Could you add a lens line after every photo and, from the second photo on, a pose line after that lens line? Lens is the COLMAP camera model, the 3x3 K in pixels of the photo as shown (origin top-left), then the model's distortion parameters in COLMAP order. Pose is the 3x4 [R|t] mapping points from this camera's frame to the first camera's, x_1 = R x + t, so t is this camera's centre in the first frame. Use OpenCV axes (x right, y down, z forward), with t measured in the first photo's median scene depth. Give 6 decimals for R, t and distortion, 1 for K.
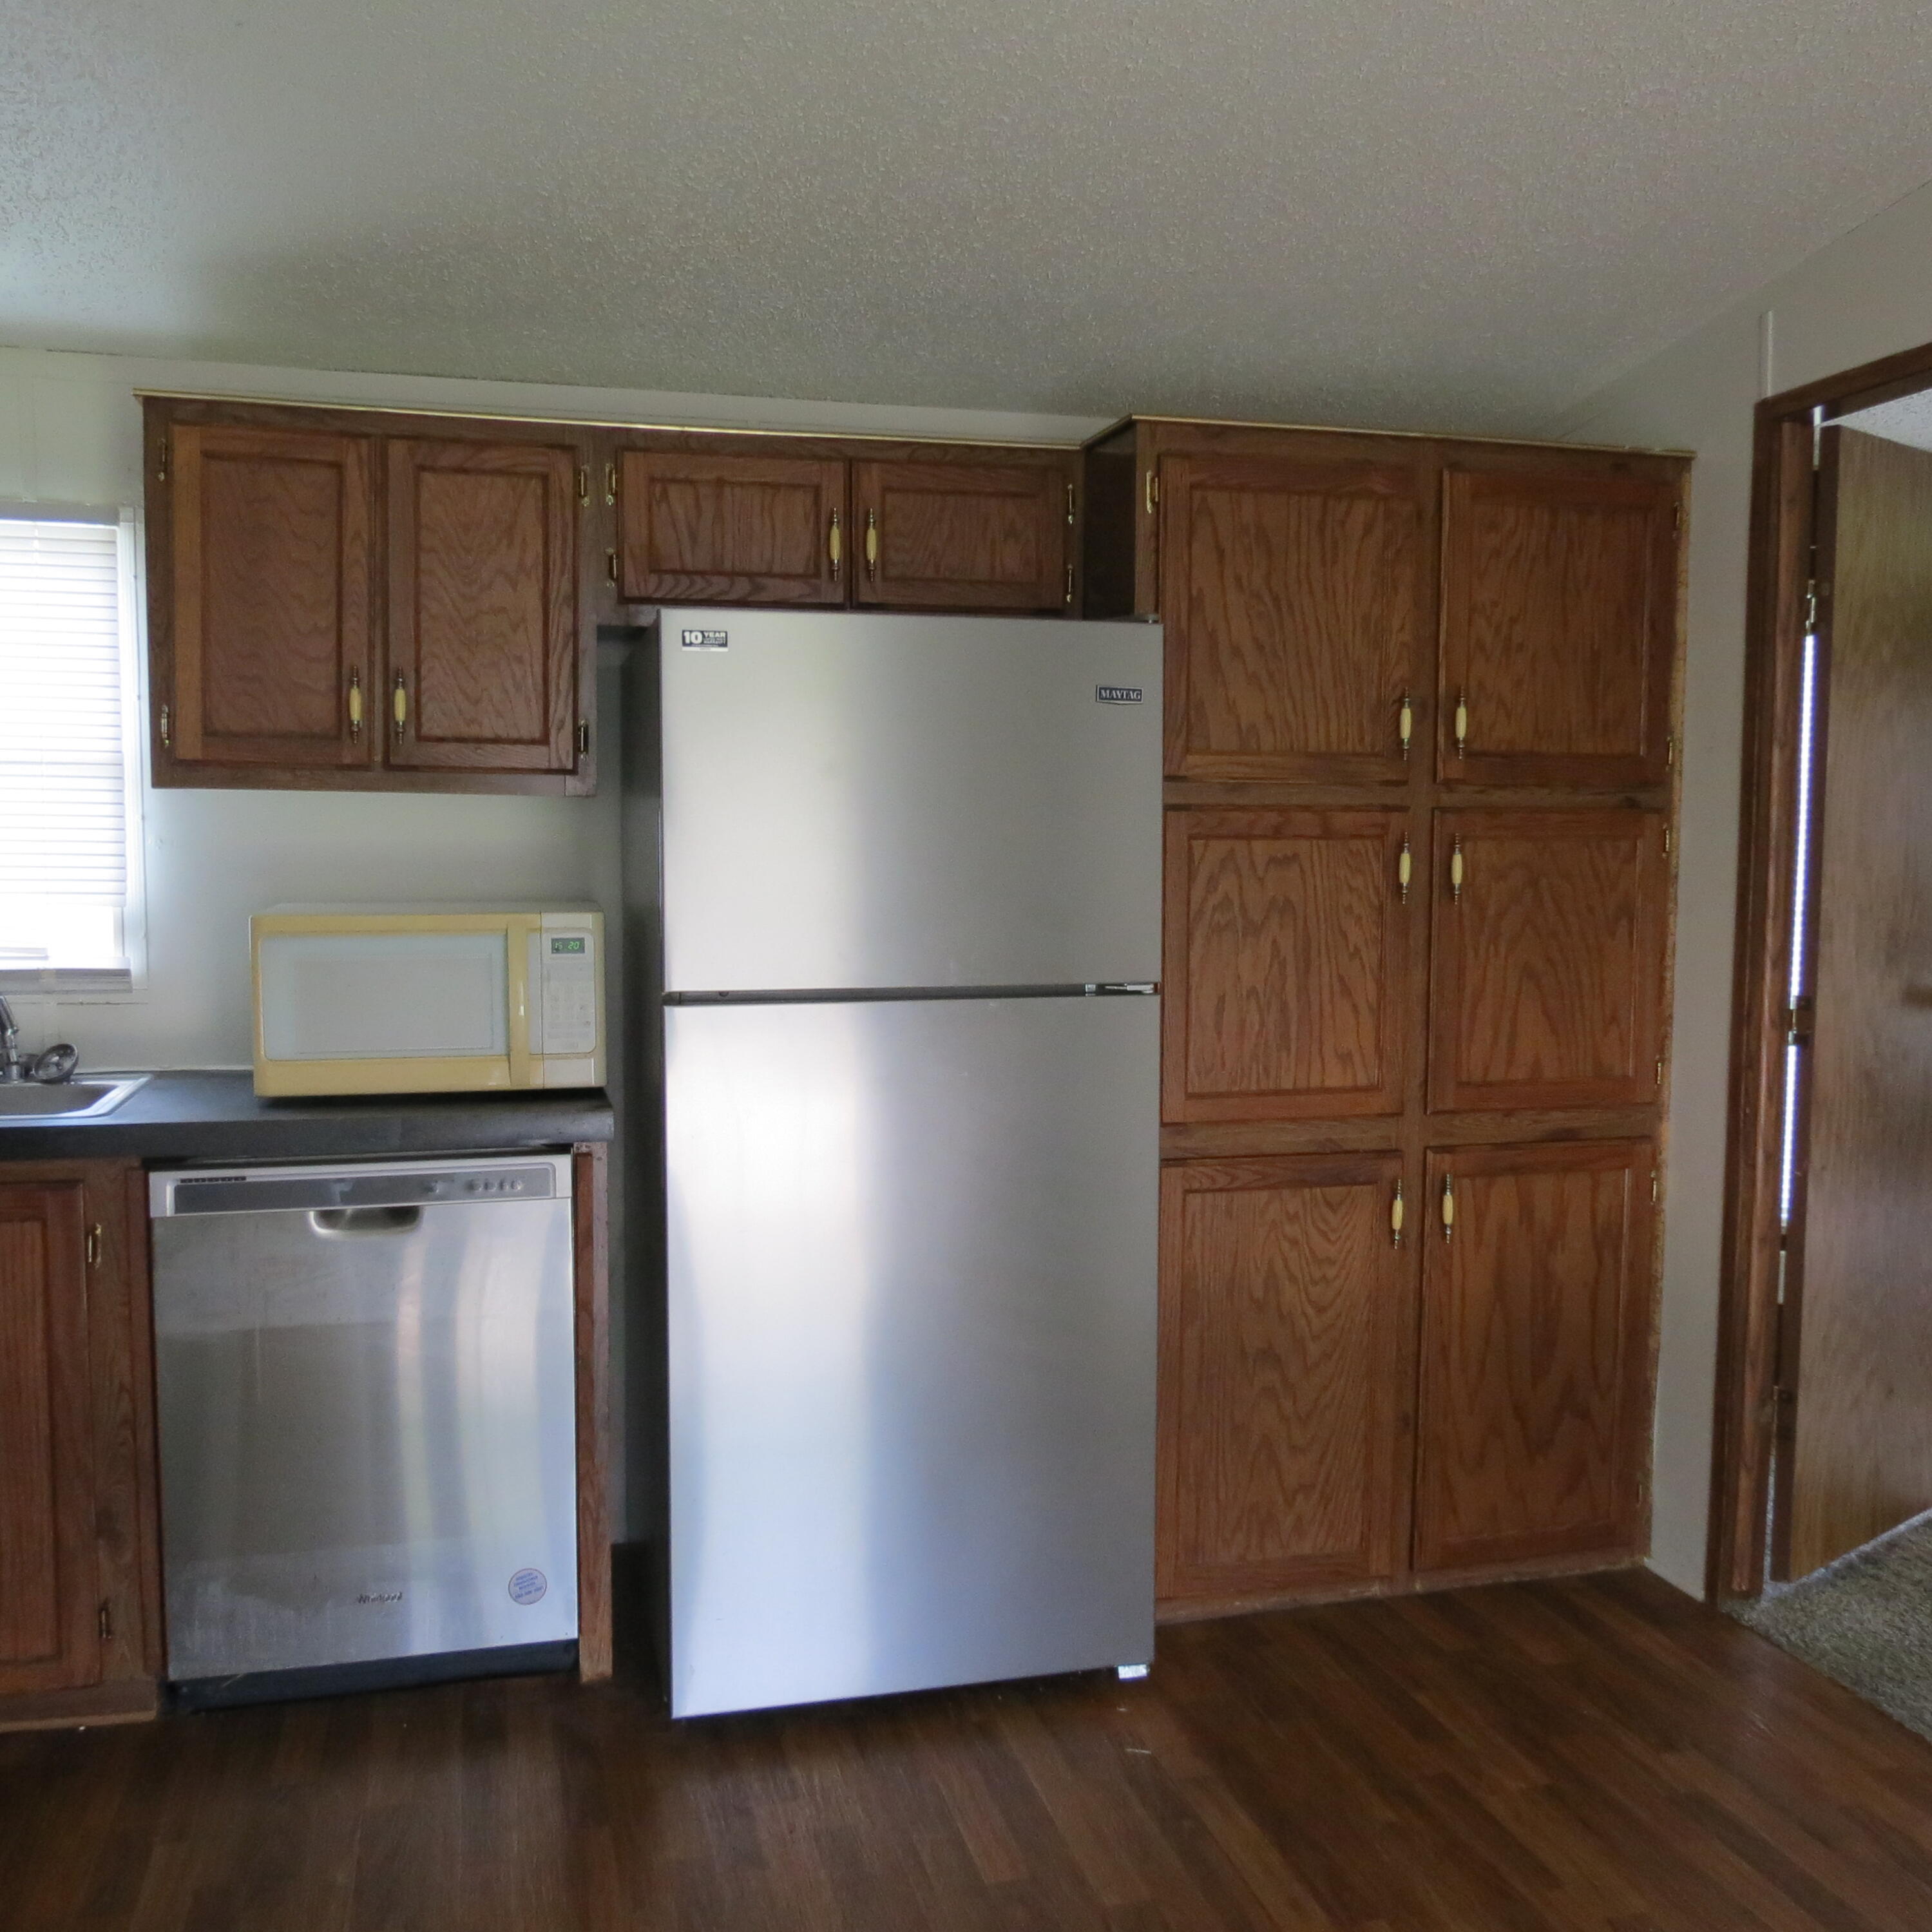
lens RADIAL K [[1829.5, 0, 967.9], [0, 1829.5, 965.7], [0, 0, 1]] dist [-0.018685, 0.000000]
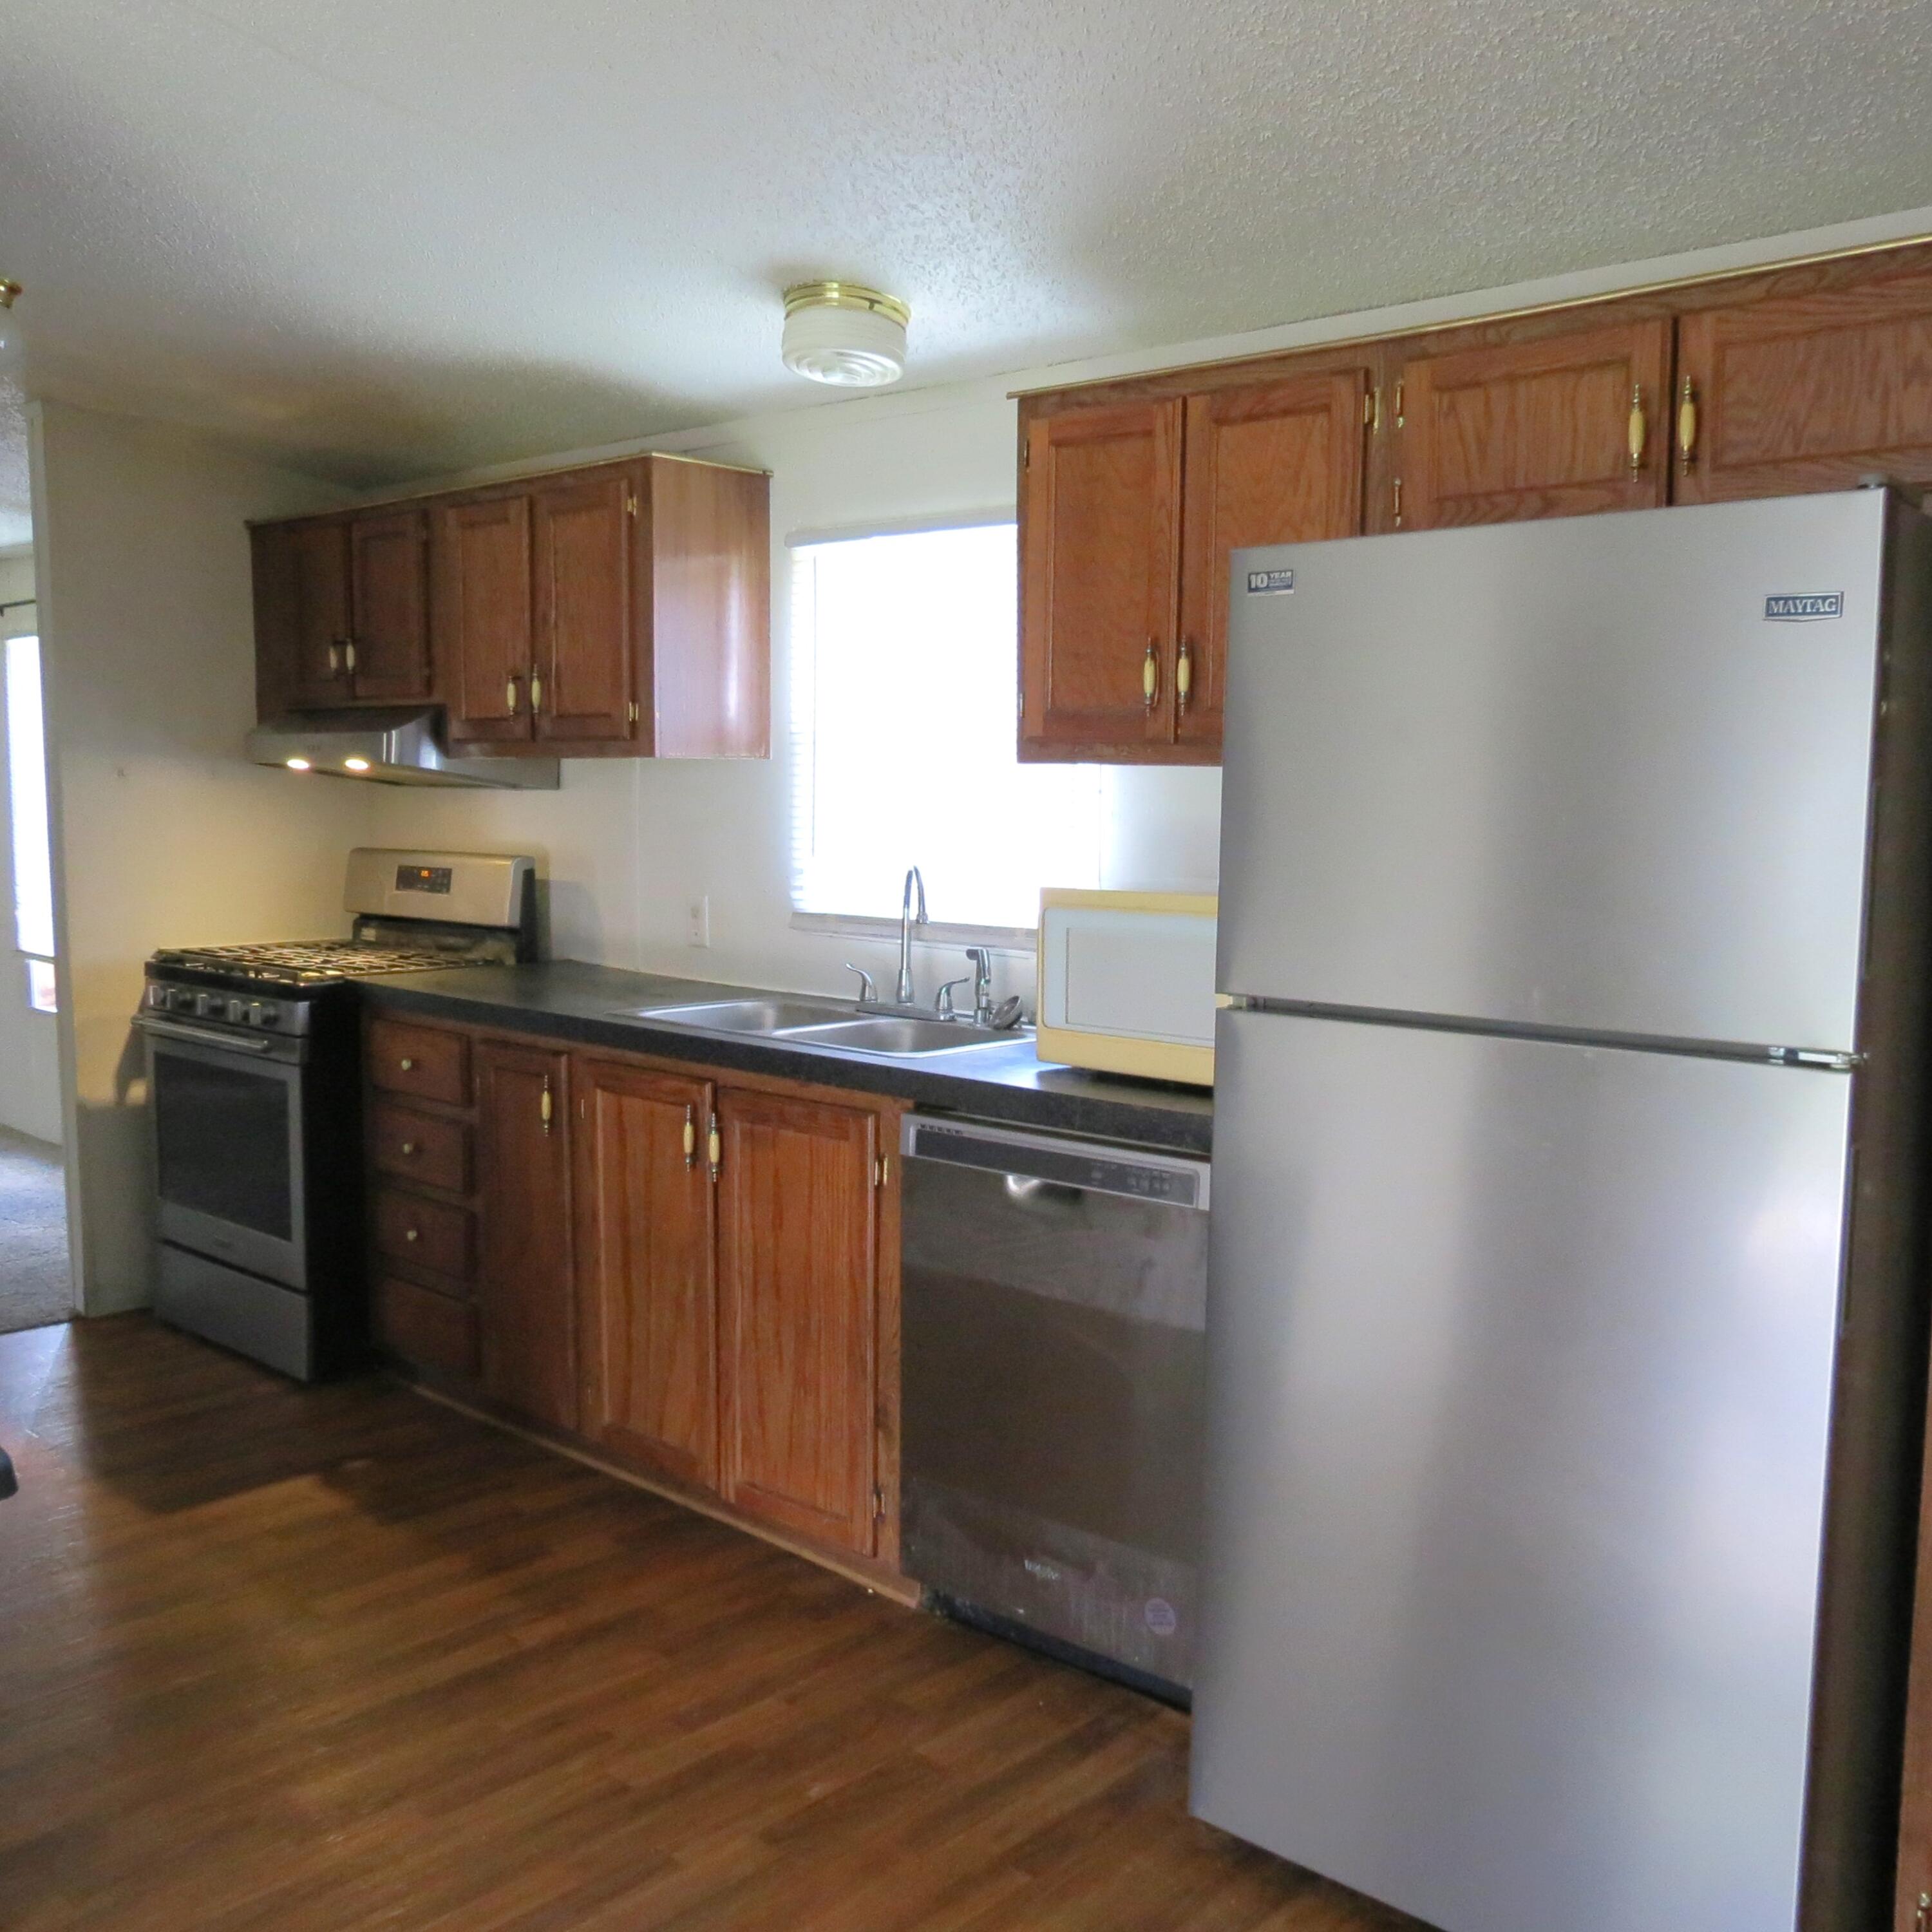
lens RADIAL K [[1829.5, 0, 967.1], [0, 1829.5, 968.7], [0, 0, 1]] dist [-0.018685, 0.000000]
pose [[0.563214, 0.081419, -0.822290, 0.418631], [-0.067870, 0.996329, 0.052165, -0.030650], [0.823519, 0.026429, 0.566673, 0.357481]]
